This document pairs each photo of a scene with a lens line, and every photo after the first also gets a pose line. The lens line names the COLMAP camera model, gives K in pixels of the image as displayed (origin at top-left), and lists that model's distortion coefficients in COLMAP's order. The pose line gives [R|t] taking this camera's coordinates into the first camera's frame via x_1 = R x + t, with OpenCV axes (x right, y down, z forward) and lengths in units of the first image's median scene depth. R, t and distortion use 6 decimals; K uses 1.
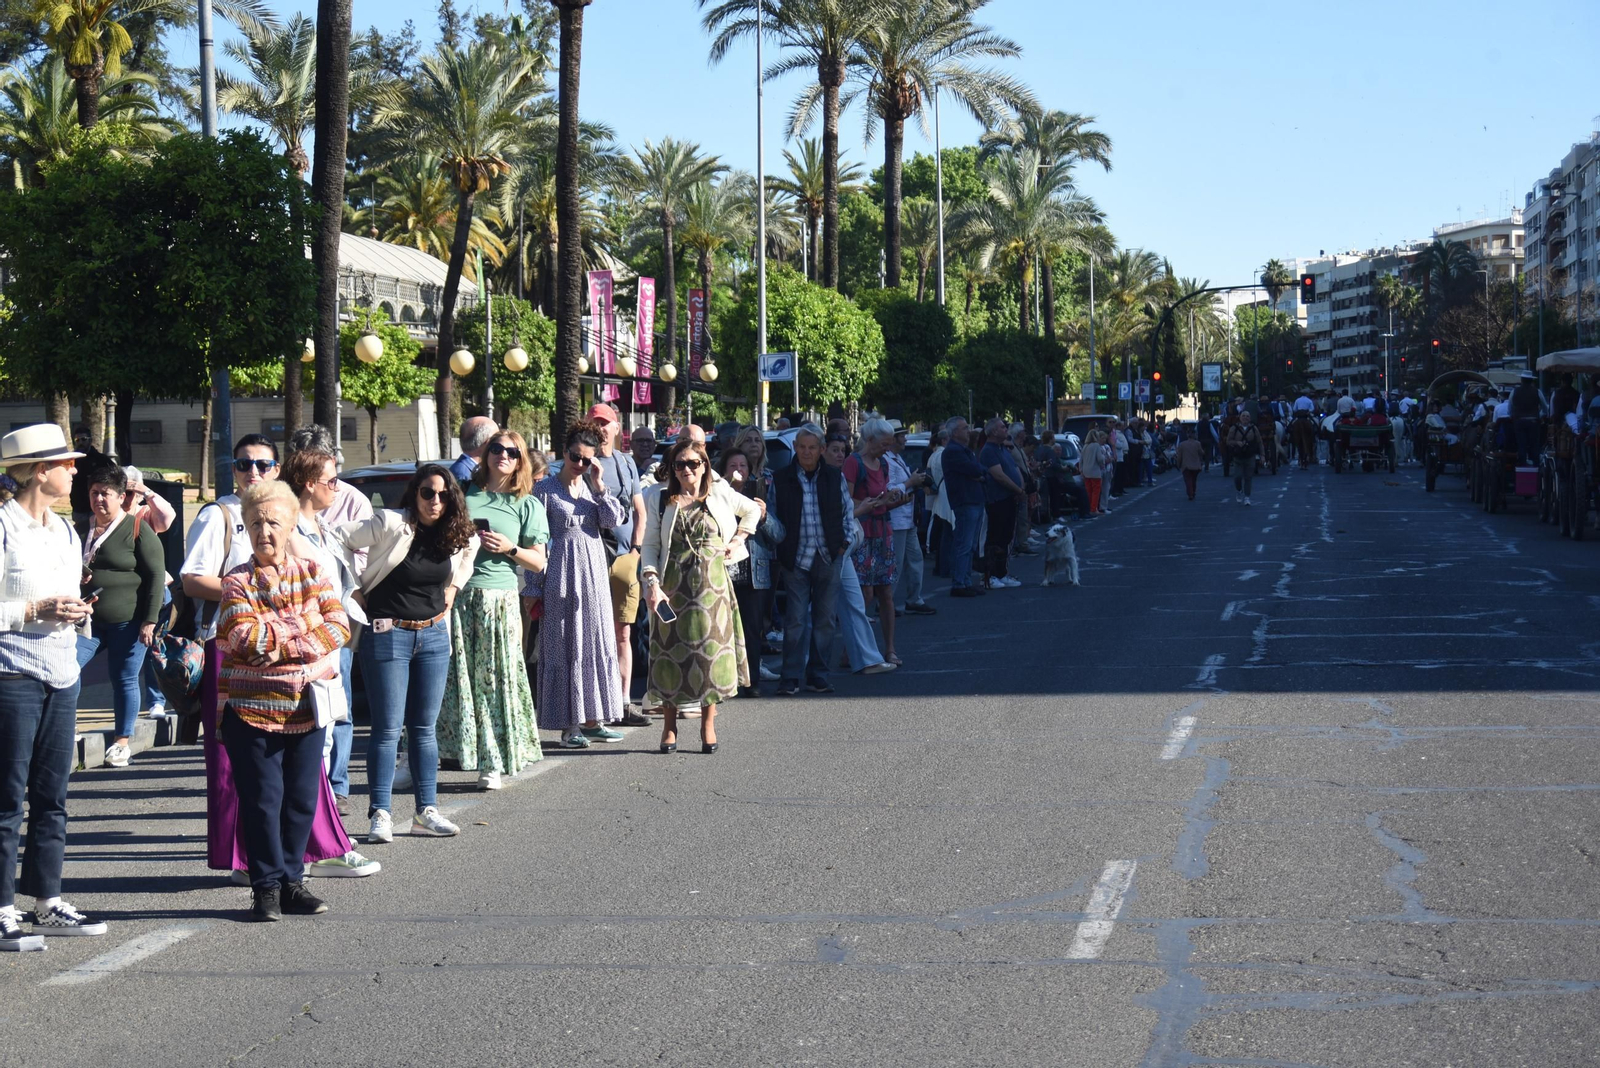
lens RADIAL K [[3613.3, 0, 806.0], [0, 3613.3, 533.4], [0, 0, 1]] dist [0.169066, 0.000000]
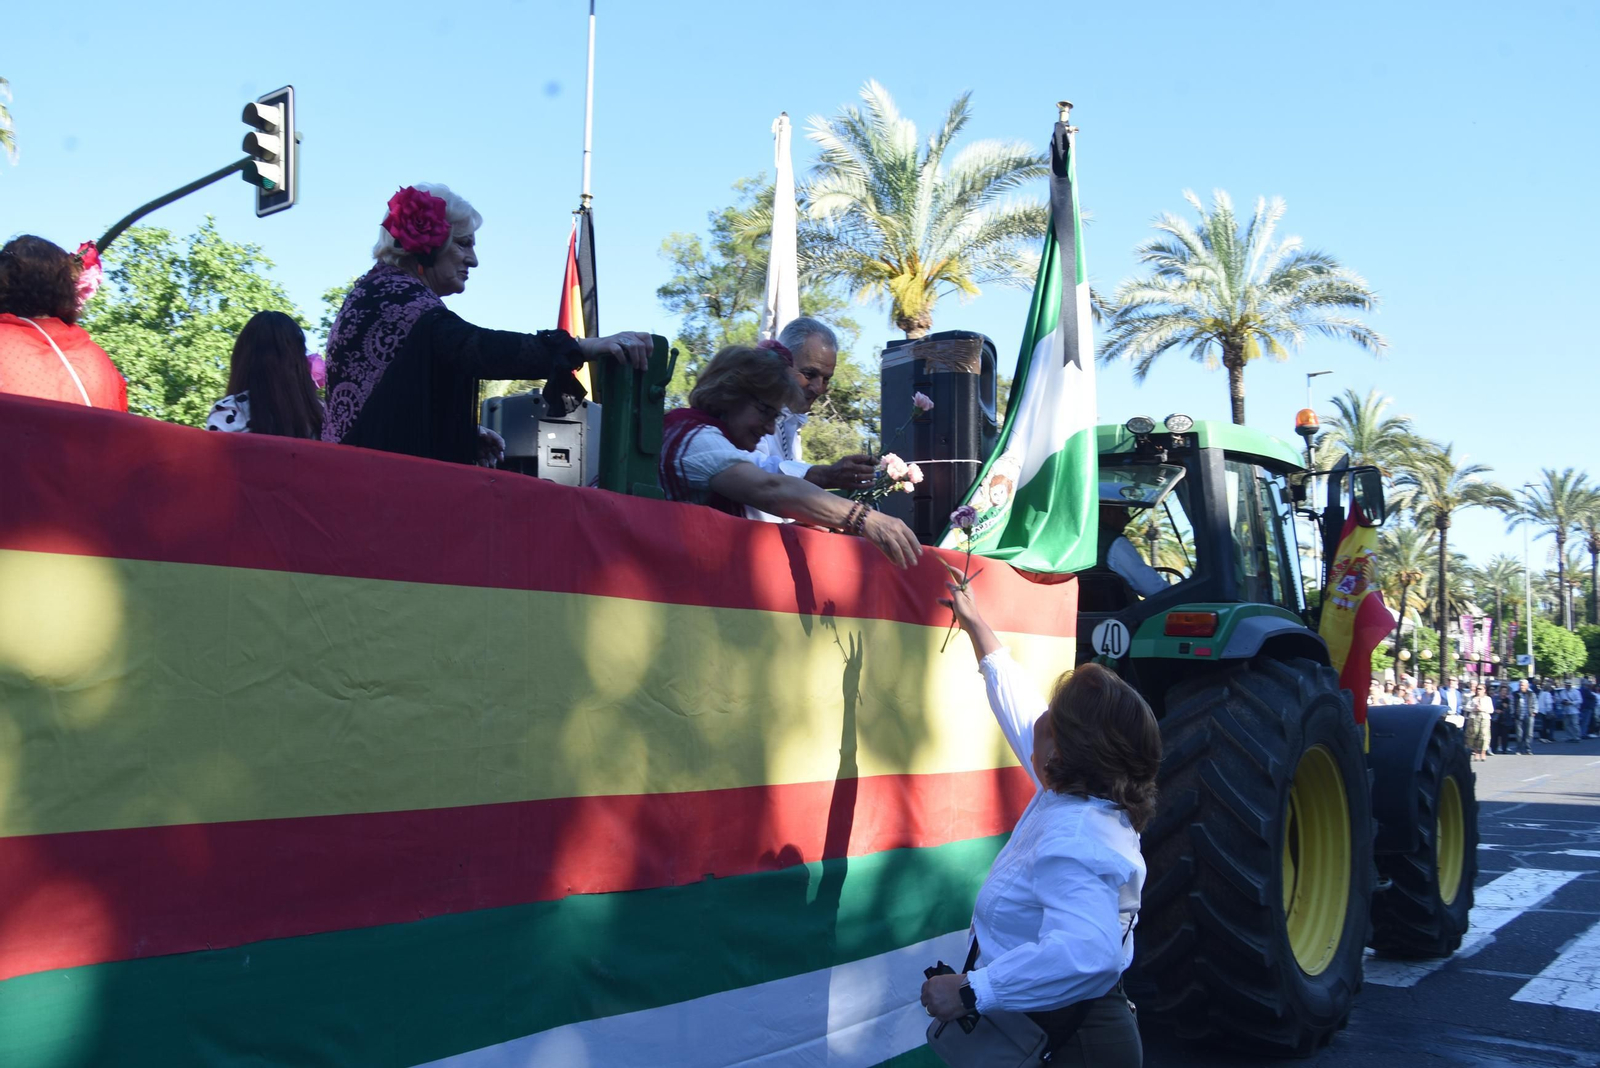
lens RADIAL K [[1673.2, 0, 799.6], [0, 1673.2, 527.3], [0, 0, 1]] dist [-0.006350, 0.000000]
pose [[0.904064, -0.021106, -0.426876, 0.017801], [-0.029926, 0.993203, -0.112486, 0.006296], [0.426348, 0.114469, 0.897287, -0.180161]]
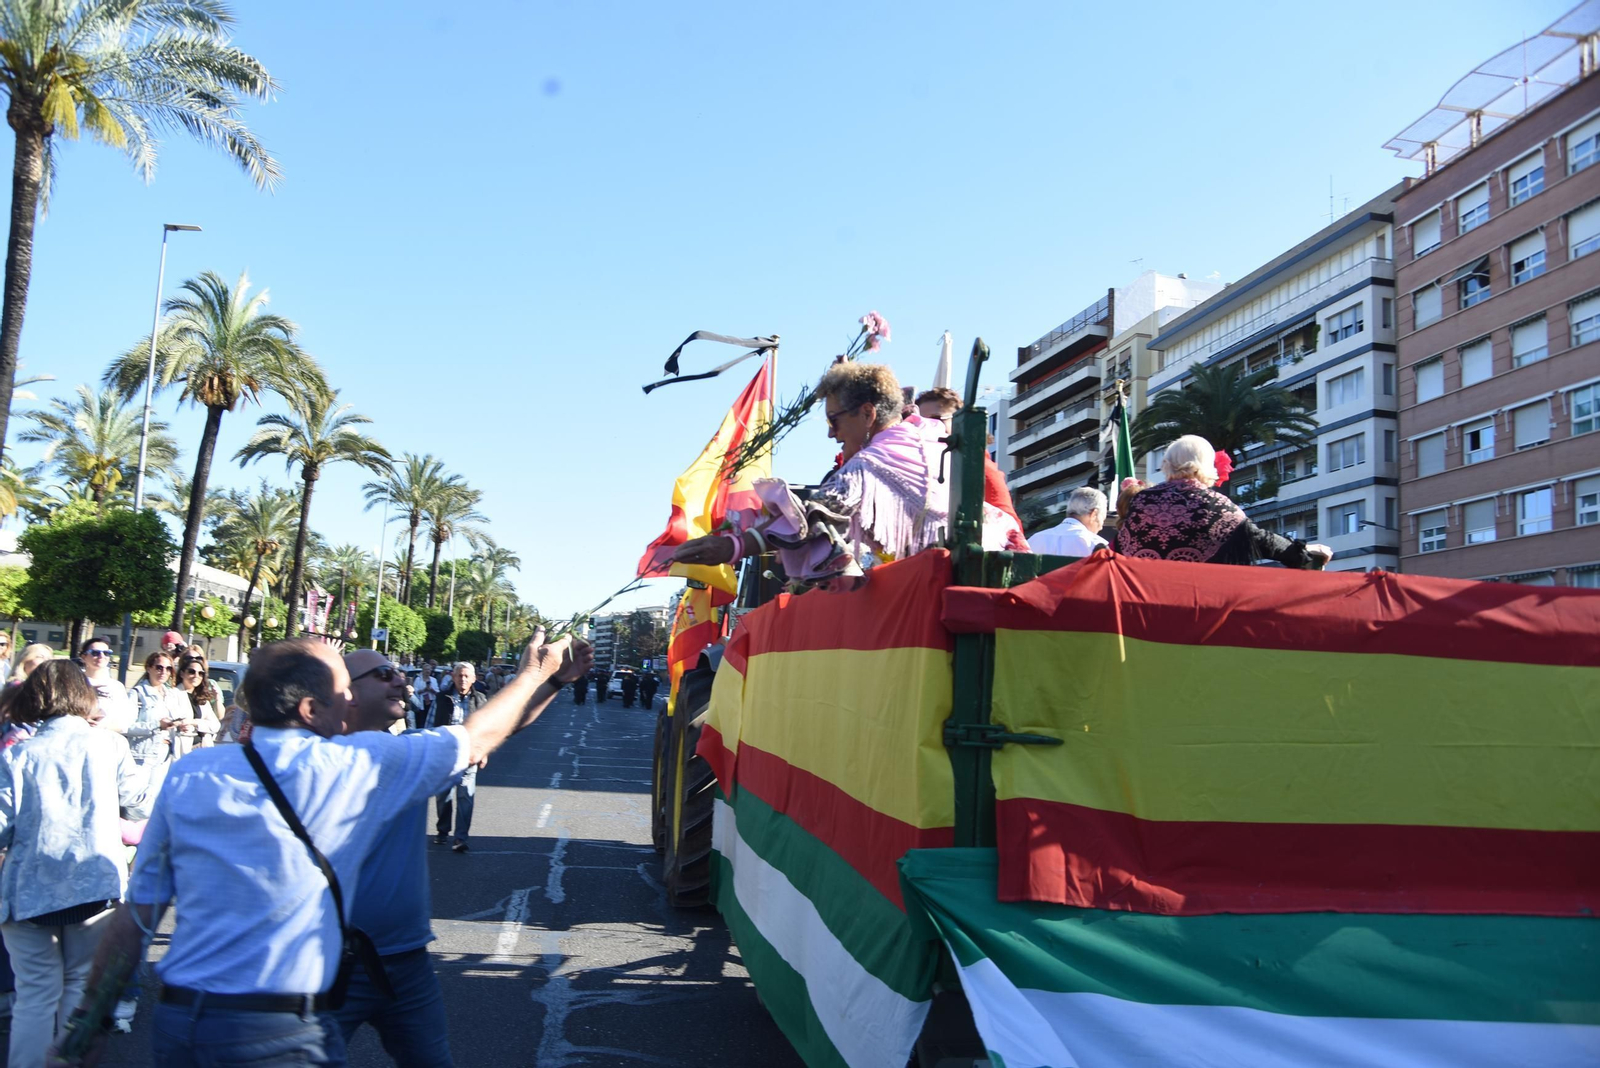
lens RADIAL K [[1348.9, 0, 758.3], [0, 1348.9, 544.0], [0, 0, 1]] dist [-0.088491, 0.076270]
pose [[0.961919, 0.100469, 0.254199, 0.000772], [-0.067641, 0.988567, -0.134756, -0.000891], [-0.264831, 0.112430, 0.957718, 0.028525]]
